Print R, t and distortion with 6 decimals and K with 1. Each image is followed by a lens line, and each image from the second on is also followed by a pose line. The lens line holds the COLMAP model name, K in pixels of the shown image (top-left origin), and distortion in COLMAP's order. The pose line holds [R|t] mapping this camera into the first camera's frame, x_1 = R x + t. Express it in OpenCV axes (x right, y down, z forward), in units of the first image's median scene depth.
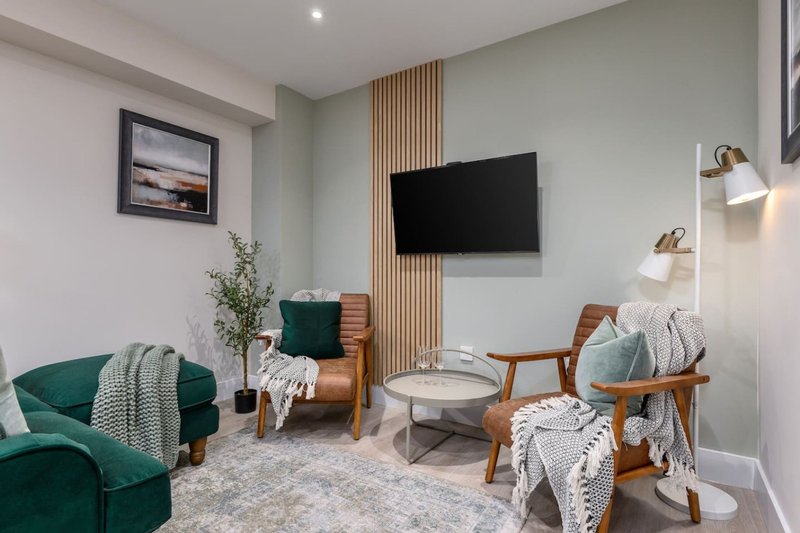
lens RADIAL K [[402.7, 0, 400.0], [0, 402.7, 266.5], [0, 0, 1]] dist [0.004059, 0.000566]
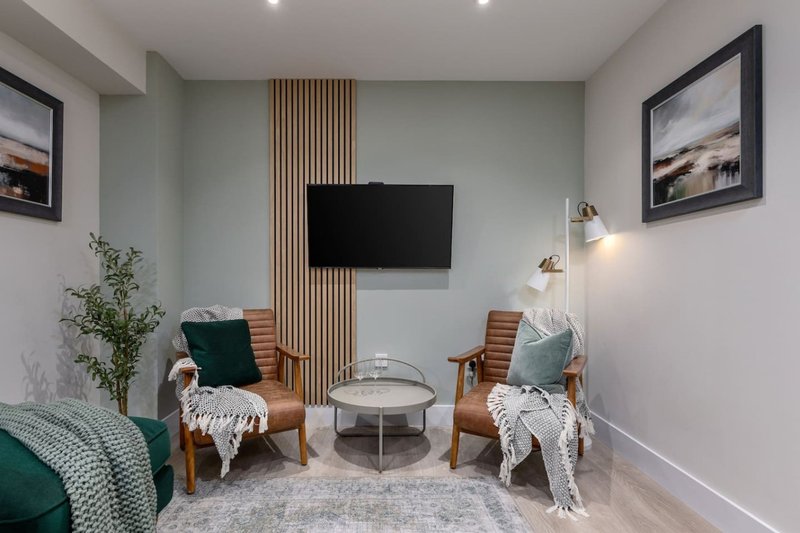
lens RADIAL K [[395.2, 0, 379.3], [0, 395.2, 271.4], [0, 0, 1]] dist [0.001215, -0.000033]
pose [[0.837836, 0.005637, 0.545893, -0.401762], [-0.008702, 0.999958, 0.003030, -0.024924], [-0.545853, -0.007289, 0.837849, 0.110761]]
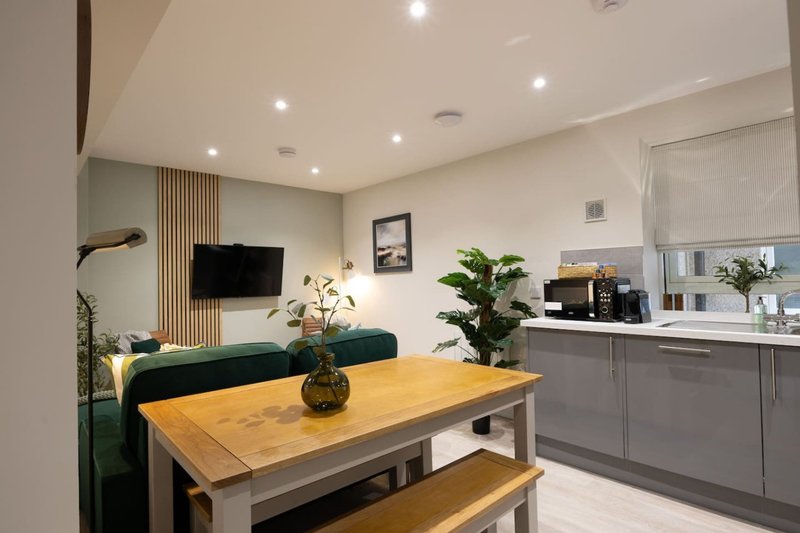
lens RADIAL K [[425.0, 0, 400.0], [0, 425.0, 266.5], [0, 0, 1]] dist [-0.000658, -0.000218]
pose [[0.243807, 0.025719, 0.969483, -1.352534], [0.013922, 0.999453, -0.030015, -0.093992], [-0.969724, 0.020815, 0.243316, -0.094242]]
